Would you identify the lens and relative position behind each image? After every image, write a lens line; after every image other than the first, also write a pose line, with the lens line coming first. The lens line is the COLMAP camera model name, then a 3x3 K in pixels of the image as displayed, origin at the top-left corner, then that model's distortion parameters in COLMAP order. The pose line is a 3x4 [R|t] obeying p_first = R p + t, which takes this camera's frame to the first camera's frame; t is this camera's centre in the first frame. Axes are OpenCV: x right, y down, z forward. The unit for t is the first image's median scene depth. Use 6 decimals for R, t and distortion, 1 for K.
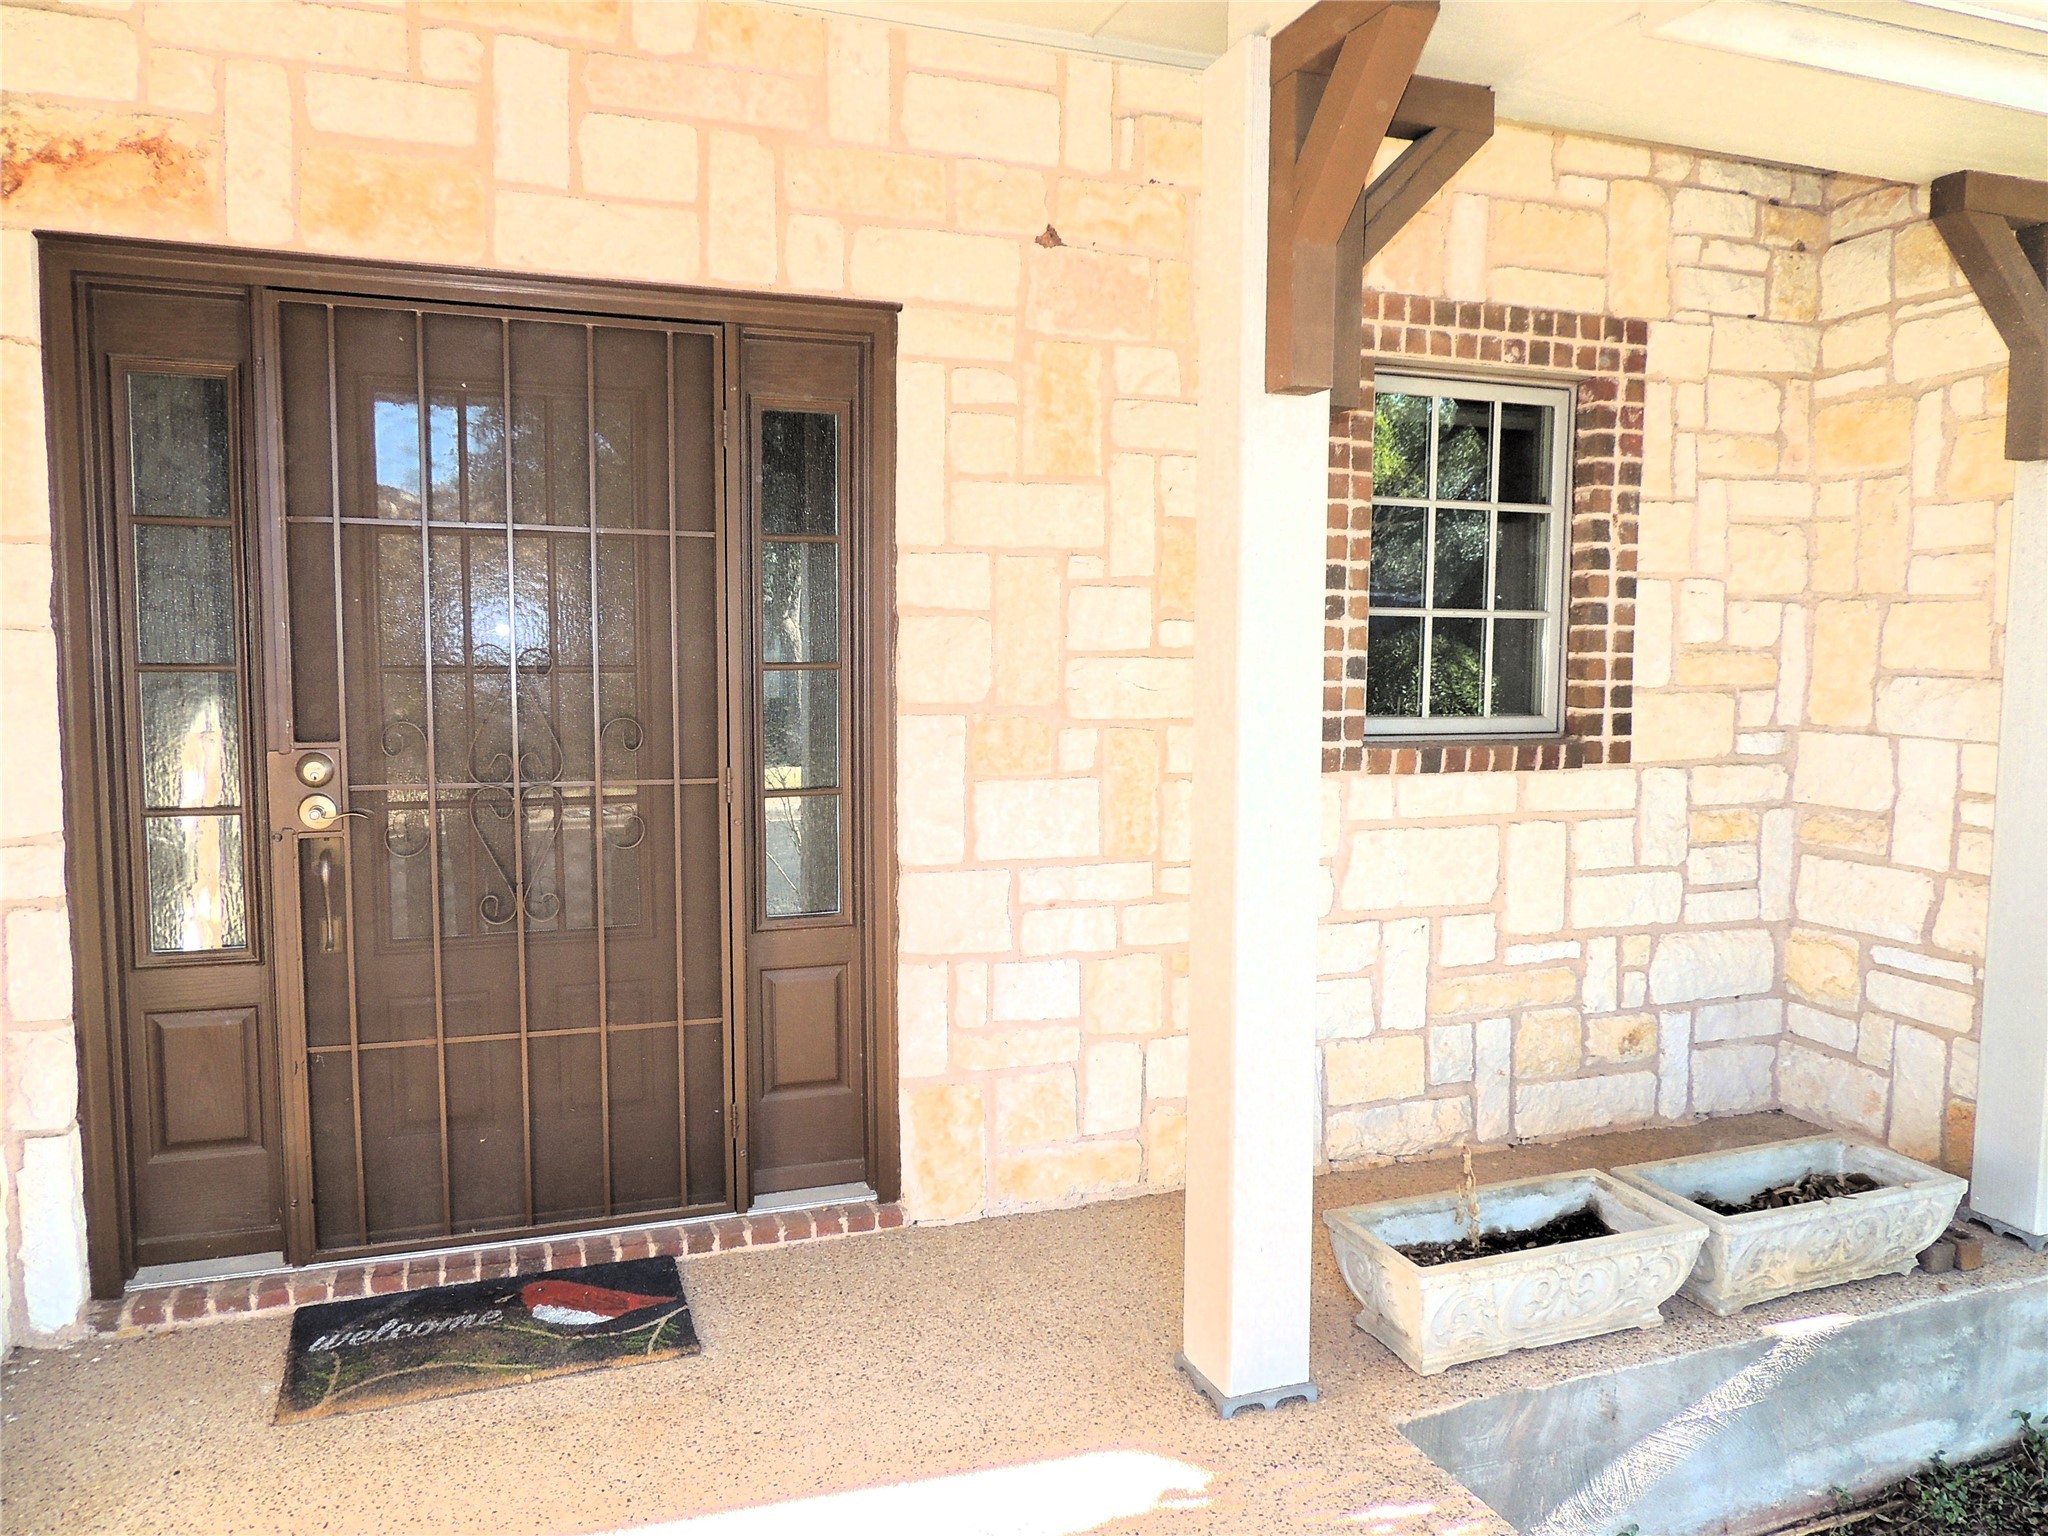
lens RADIAL K [[1432.2, 0, 1024.0], [0, 1432.2, 768.0], [0, 0, 1]] dist [-0.034519, 0.020772]
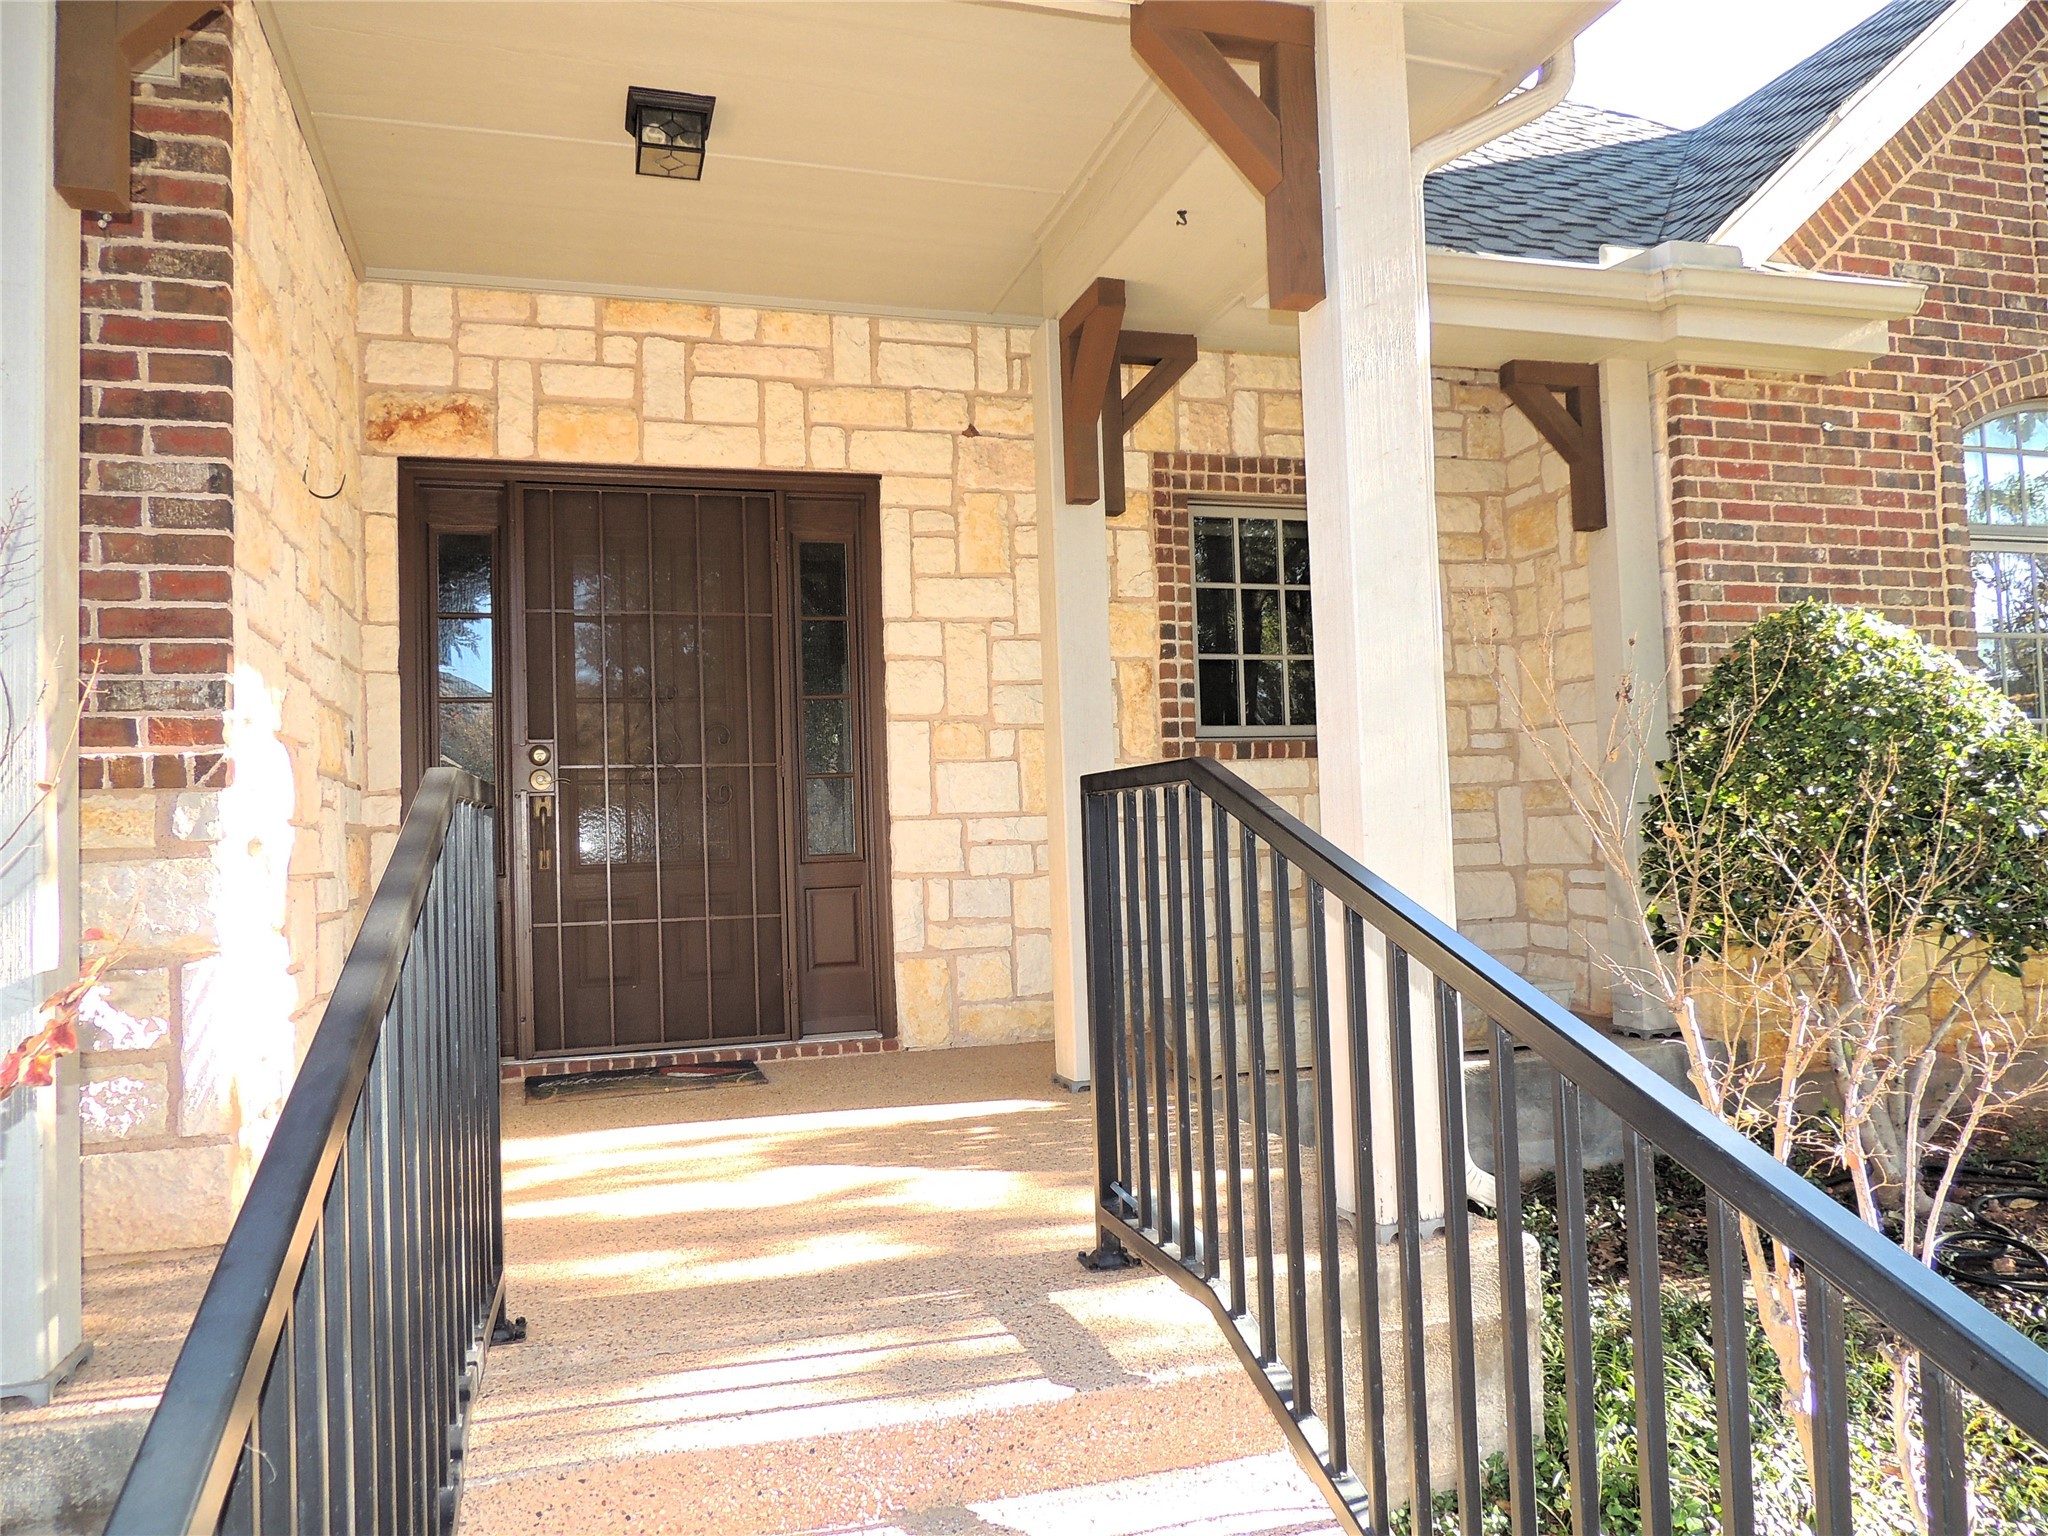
lens RADIAL K [[1432.2, 0, 1024.0], [0, 1432.2, 768.0], [0, 0, 1]] dist [-0.034519, 0.020772]
pose [[0.998079, -0.042396, -0.045173, 0.135993], [0.036254, 0.990976, -0.129043, 0.225529], [0.050237, 0.127157, 0.990610, -0.576746]]
